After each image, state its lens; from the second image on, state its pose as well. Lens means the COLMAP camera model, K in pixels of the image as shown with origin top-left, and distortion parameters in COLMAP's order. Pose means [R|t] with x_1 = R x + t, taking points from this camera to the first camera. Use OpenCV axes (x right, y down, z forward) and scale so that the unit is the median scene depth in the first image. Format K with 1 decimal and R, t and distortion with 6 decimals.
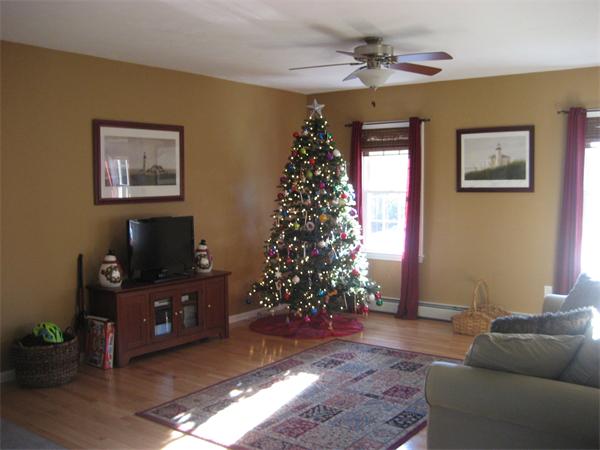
lens RADIAL K [[619.8, 0, 300.0], [0, 619.8, 225.0], [0, 0, 1]] dist [-0.146778, 0.192400]
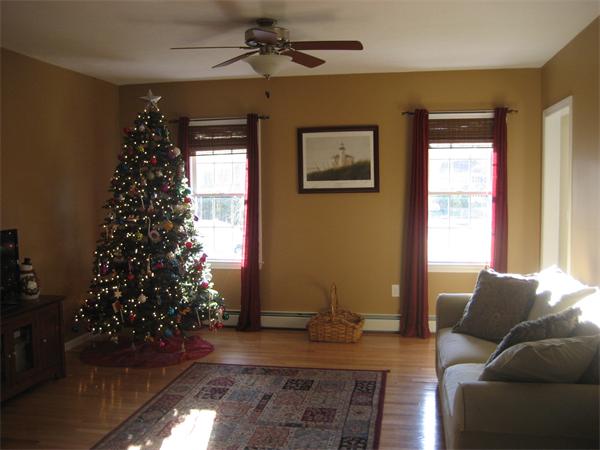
lens RADIAL K [[619.8, 0, 300.0], [0, 619.8, 225.0], [0, 0, 1]] dist [-0.146778, 0.192400]
pose [[0.901164, -0.035389, 0.432032, -0.172539], [0.037843, 0.999279, 0.002920, -0.007883], [-0.431824, 0.013718, 0.901854, 0.139841]]
